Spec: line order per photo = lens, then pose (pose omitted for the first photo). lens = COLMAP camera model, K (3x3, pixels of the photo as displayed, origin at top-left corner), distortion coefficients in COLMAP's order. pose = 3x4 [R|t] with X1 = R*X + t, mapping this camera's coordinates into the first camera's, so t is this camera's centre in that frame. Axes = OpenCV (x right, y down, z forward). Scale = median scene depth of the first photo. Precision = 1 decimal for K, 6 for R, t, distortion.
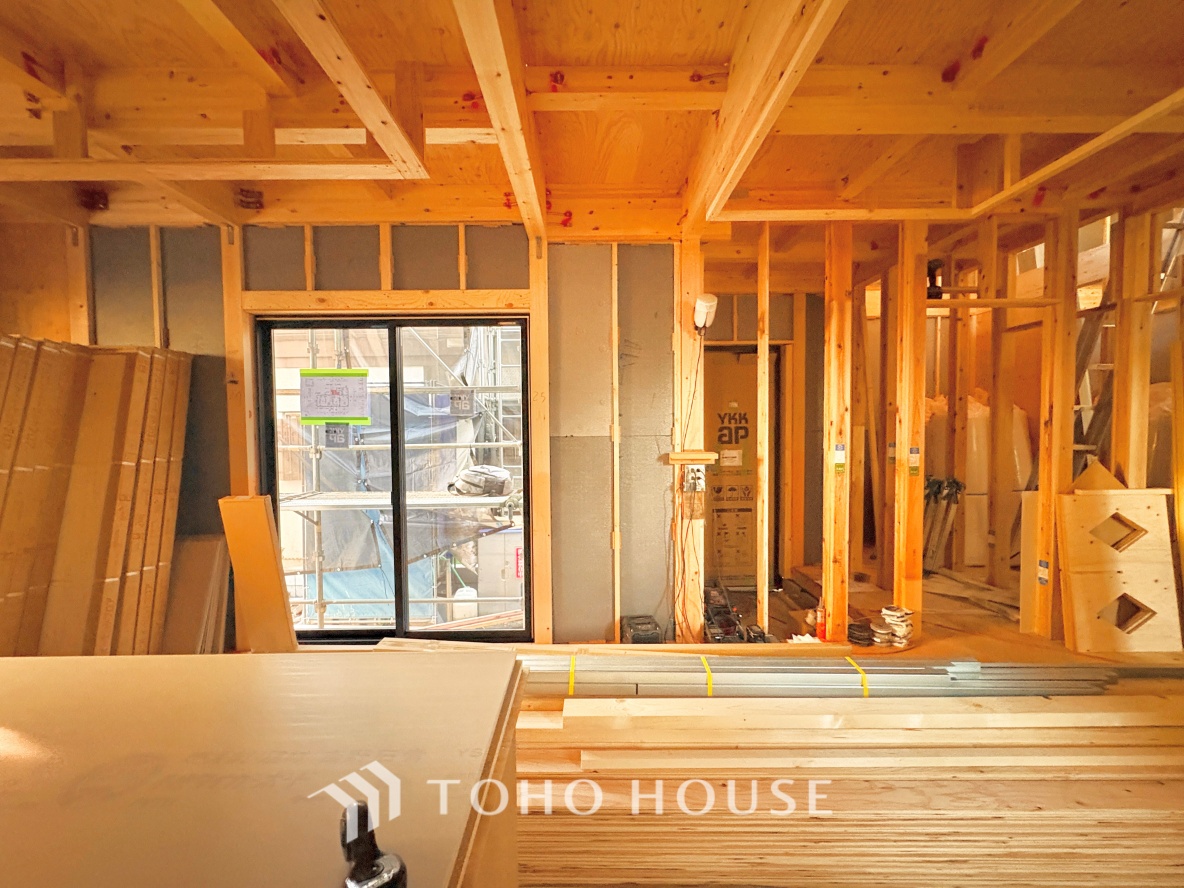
lens RADIAL K [[470.7, 0, 589.1], [0, 470.7, 443.9], [0, 0, 1]] dist [0.000055, -0.000157]
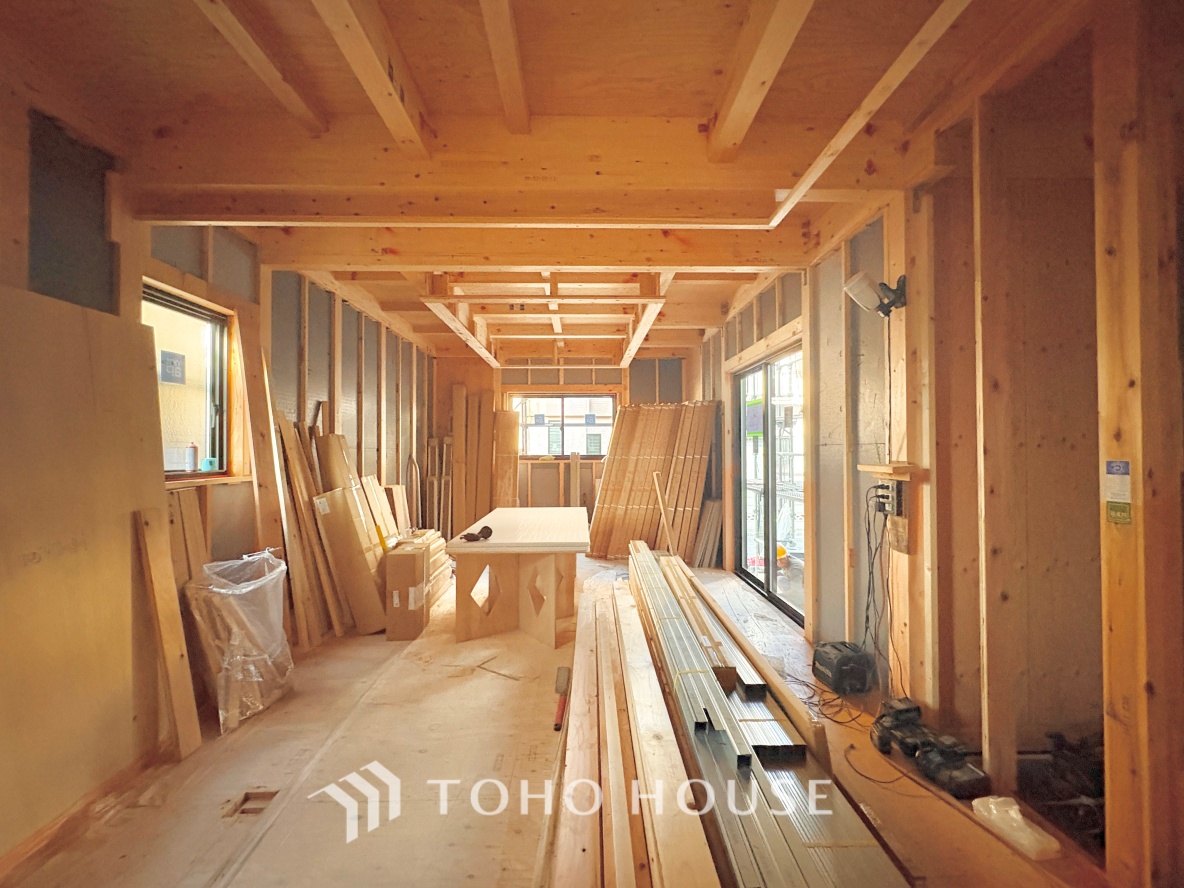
lens RADIAL K [[470.7, 0, 591.7], [0, 470.7, 443.9], [0, 0, 1]] dist [0.000055, -0.000157]
pose [[0.014429, -0.003235, -0.999891, 0.982664], [-0.030474, 0.999529, -0.003673, 0.001239], [0.999431, 0.030524, 0.014324, 0.478283]]
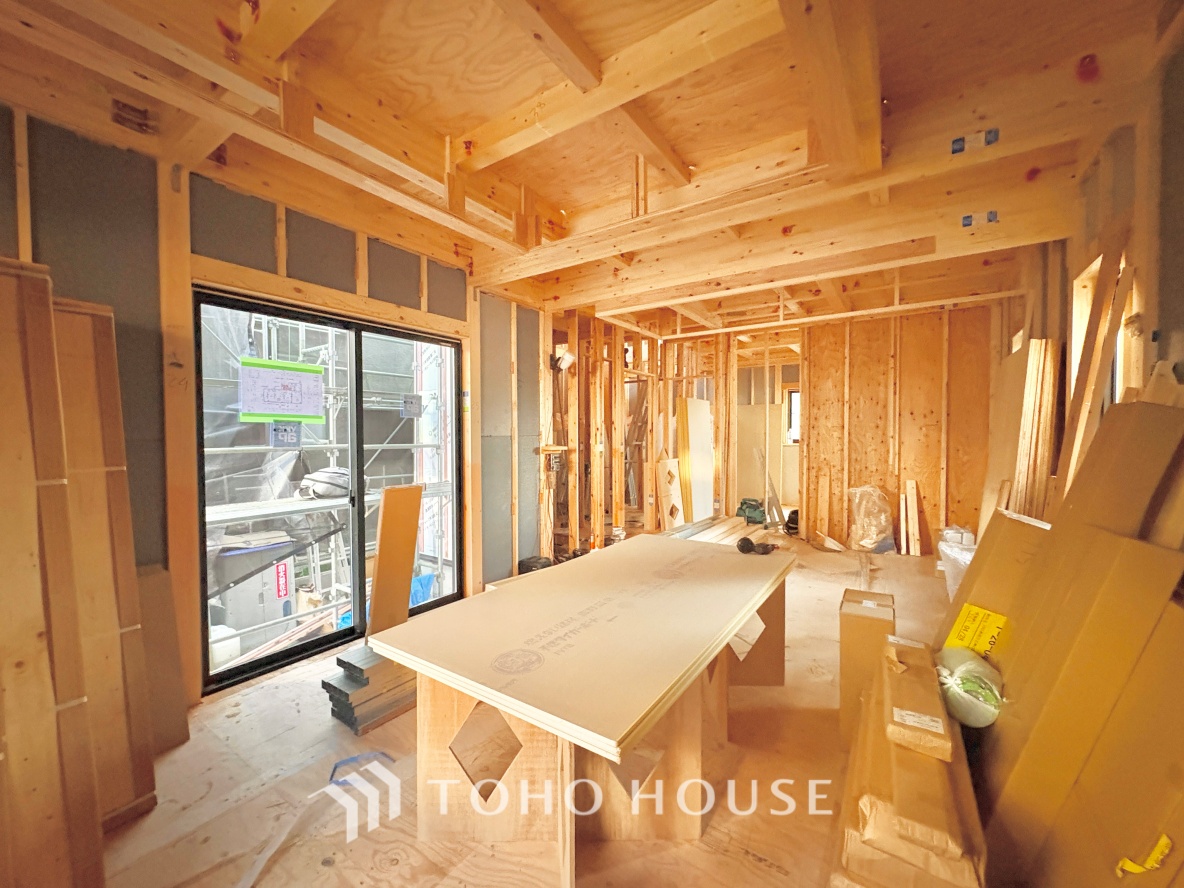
lens RADIAL K [[470.7, 0, 592.1], [0, 470.7, 444.2], [0, 0, 1]] dist [0.000055, -0.000157]
pose [[0.567063, -0.011087, 0.823600, -0.990883], [0.025765, 0.999659, -0.004282, 0.021181], [-0.823271, 0.023648, 0.567155, -0.009559]]
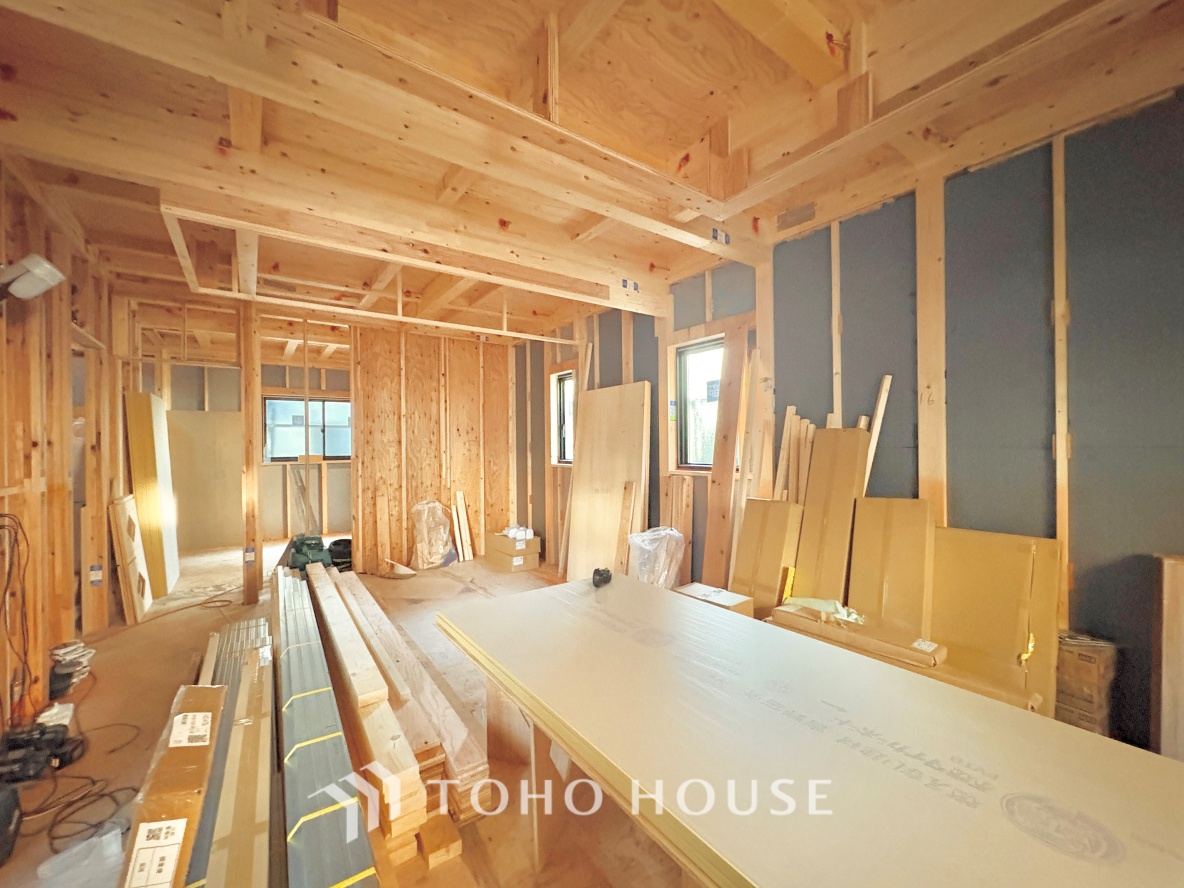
lens RADIAL K [[470.7, 0, 592.5], [0, 470.7, 444.4], [0, 0, 1]] dist [0.000055, -0.000157]
pose [[-0.582995, 0.016654, 0.812305, -0.725506], [0.044813, 0.998927, 0.011682, -0.009662], [-0.811239, 0.043213, -0.583115, 0.686954]]
